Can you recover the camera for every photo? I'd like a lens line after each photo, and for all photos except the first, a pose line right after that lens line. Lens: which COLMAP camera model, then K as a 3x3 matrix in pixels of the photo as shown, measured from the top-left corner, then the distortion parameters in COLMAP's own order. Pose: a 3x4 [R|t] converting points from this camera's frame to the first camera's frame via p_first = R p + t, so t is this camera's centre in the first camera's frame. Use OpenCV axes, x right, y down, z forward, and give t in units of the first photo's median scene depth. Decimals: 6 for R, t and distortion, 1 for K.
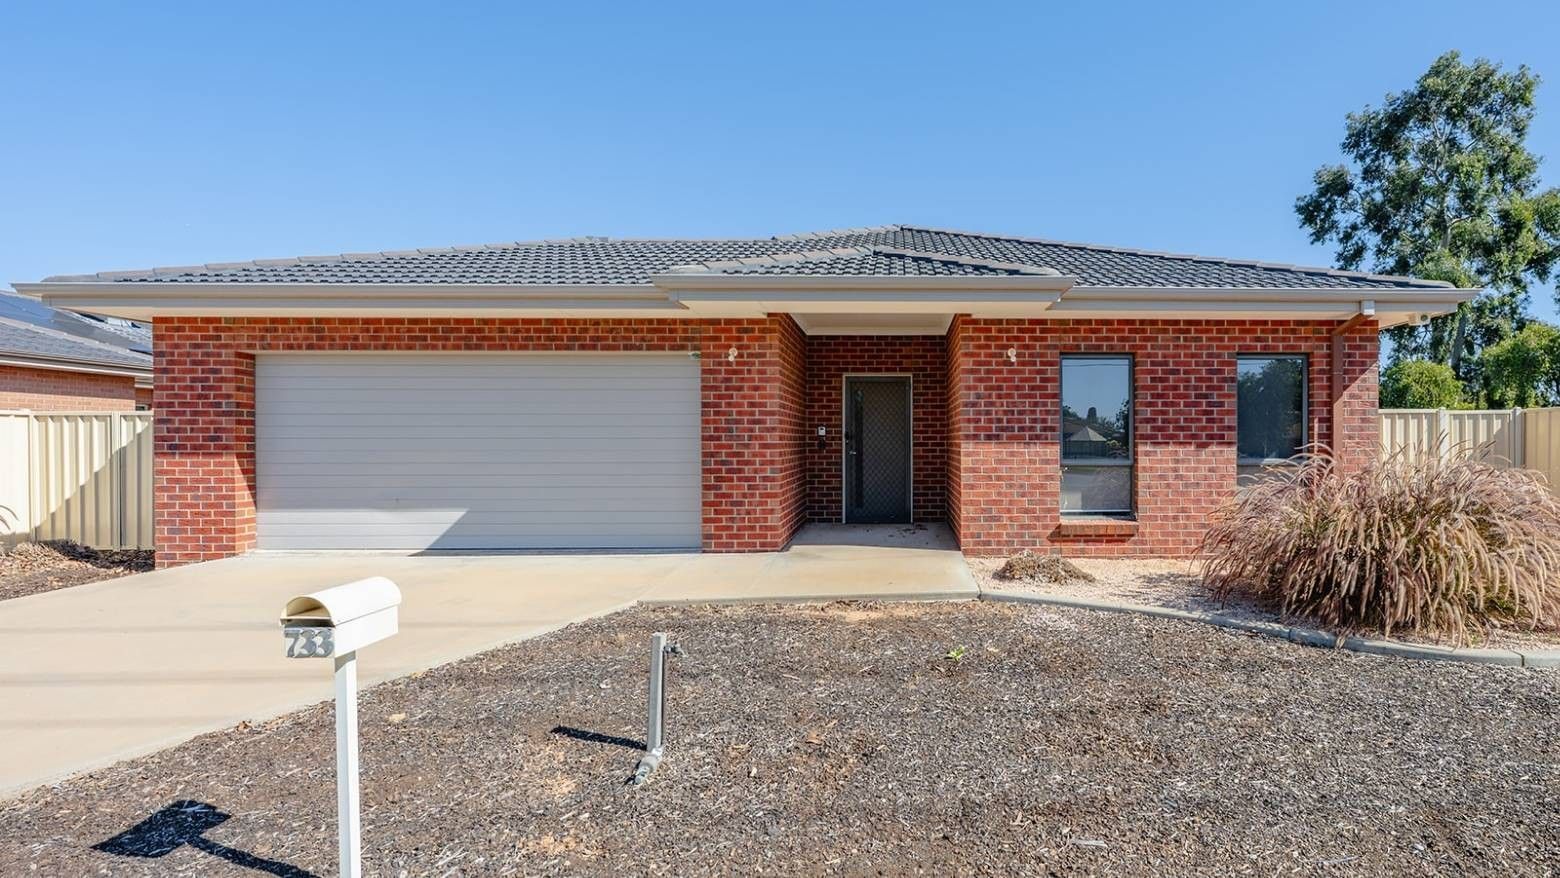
lens RADIAL K [[699.3, 0, 781.3], [0, 699.3, 445.1], [0, 0, 1]] dist [0.000062, -0.000491]
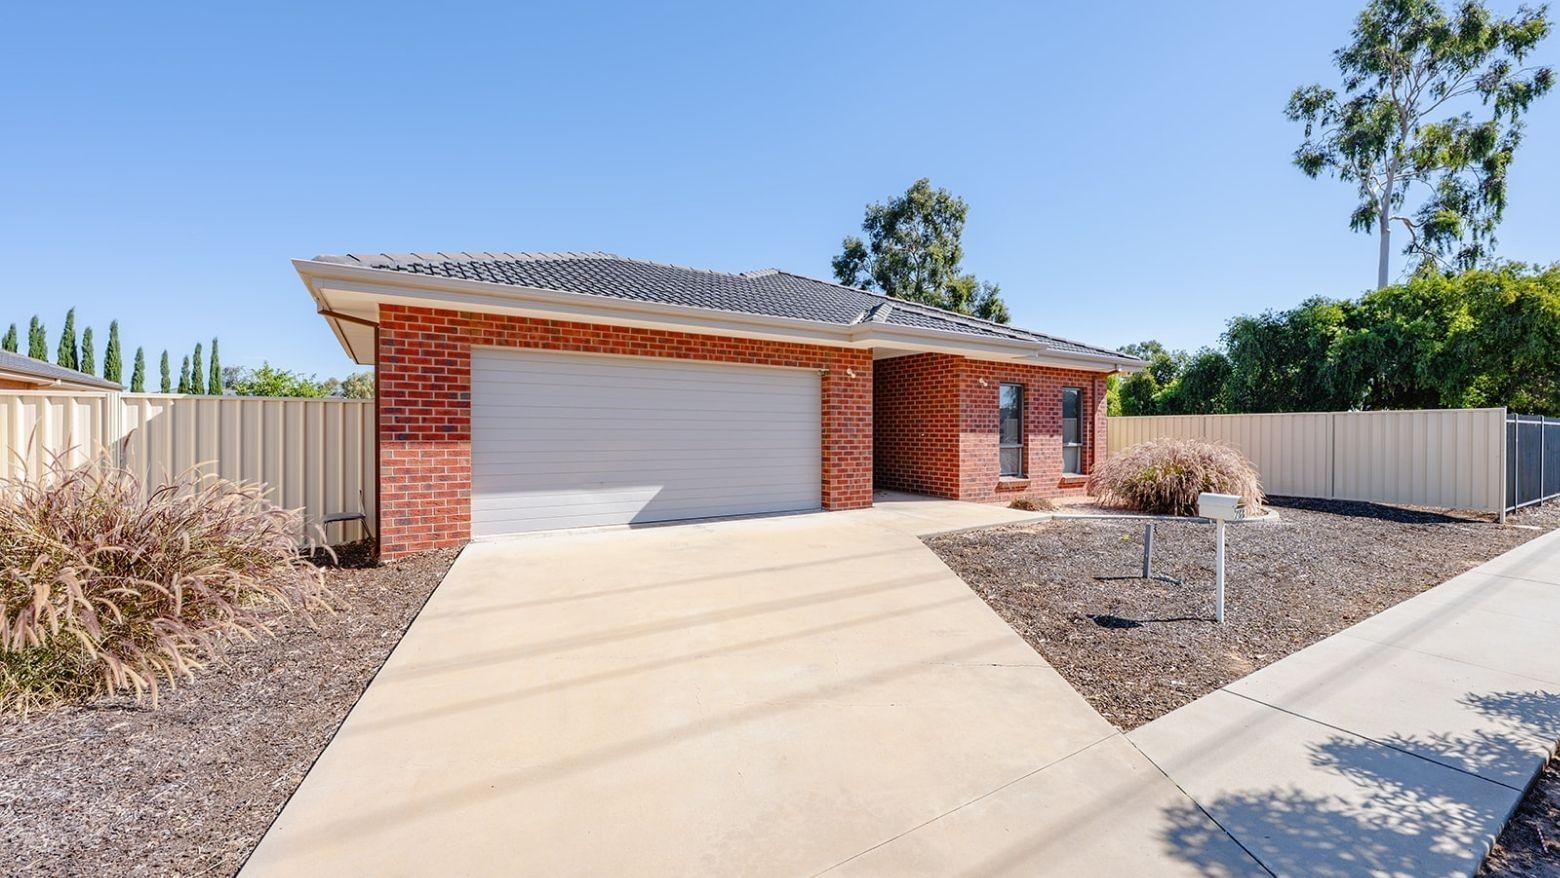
lens RADIAL K [[618.2, 0, 781.8], [0, 618.2, 431.0], [0, 0, 1]] dist [-0.000298, 0.000106]
pose [[0.858076, 0.004630, 0.513501, -0.849628], [-0.002137, 0.999983, -0.005446, -0.002063], [-0.513518, 0.003575, 0.858072, -0.025571]]
